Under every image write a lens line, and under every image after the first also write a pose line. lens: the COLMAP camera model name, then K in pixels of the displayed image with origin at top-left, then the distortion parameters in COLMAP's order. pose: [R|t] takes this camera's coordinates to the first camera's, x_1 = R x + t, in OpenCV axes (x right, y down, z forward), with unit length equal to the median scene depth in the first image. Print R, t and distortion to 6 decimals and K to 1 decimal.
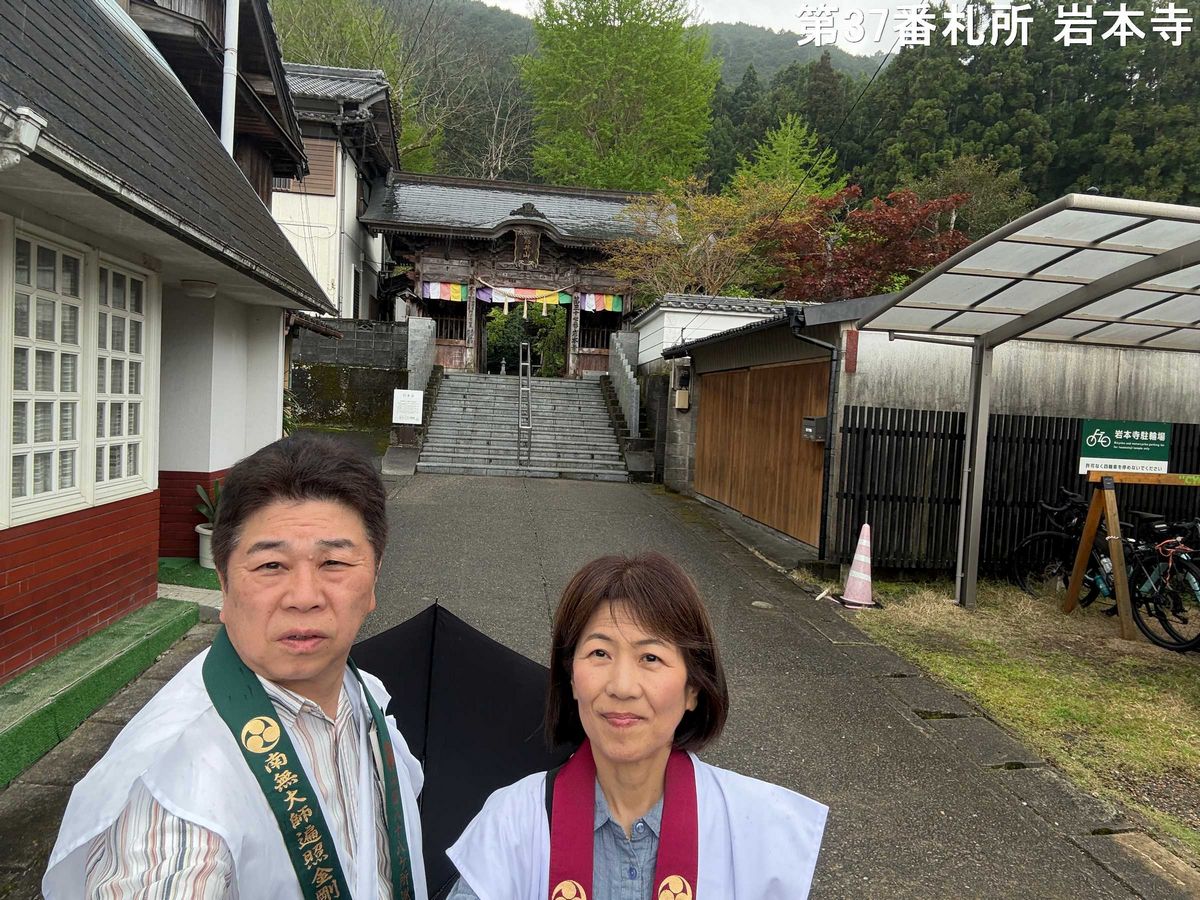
lens RADIAL K [[824.6, 0, 629.0], [0, 824.6, 470.1], [0, 0, 1]] dist [0.052554, -0.063009]
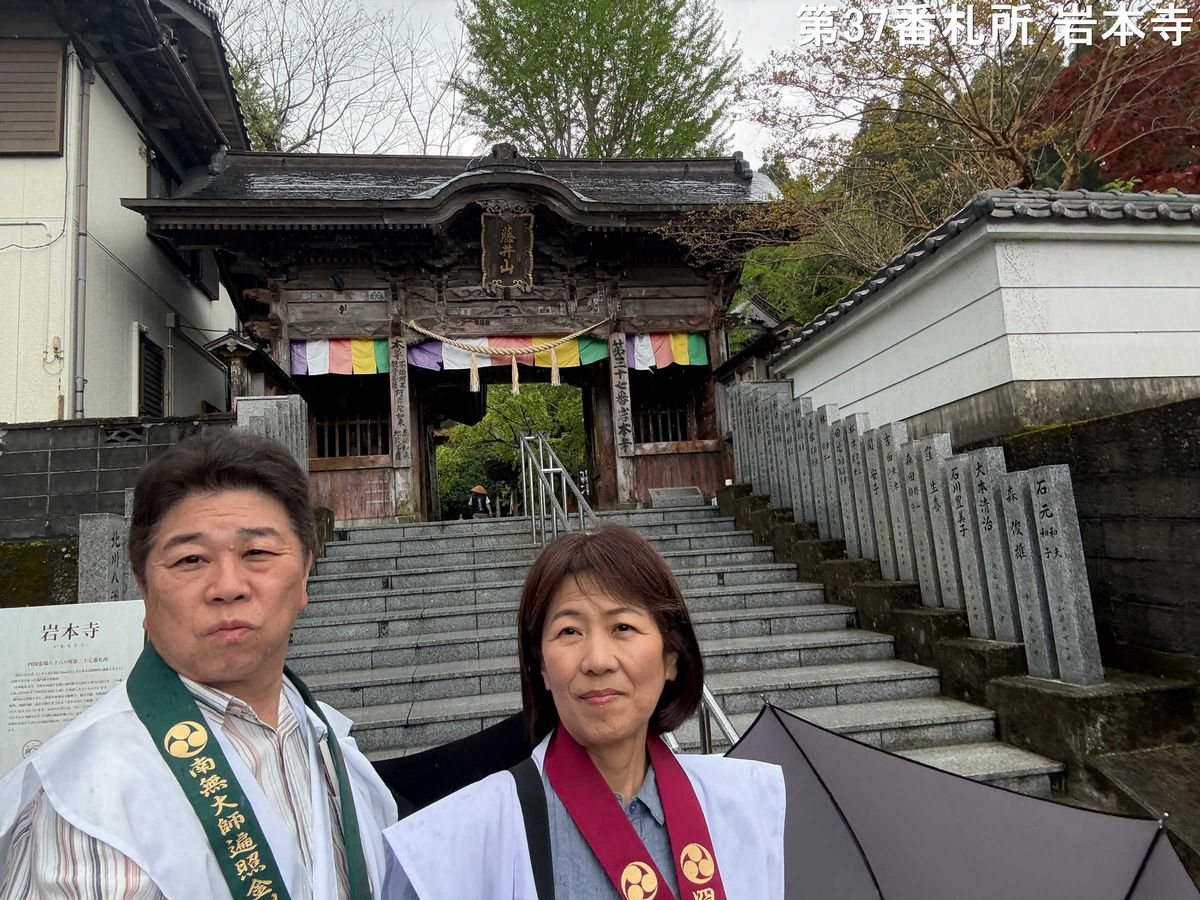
lens RADIAL K [[824.6, 0, 620.7], [0, 824.6, 469.5], [0, 0, 1]] dist [0.052554, -0.063009]
pose [[0.992202, -0.113365, 0.051804, -0.095948], [0.120643, 0.977917, -0.170658, -0.054605], [-0.031313, 0.175577, 0.983968, 0.543266]]
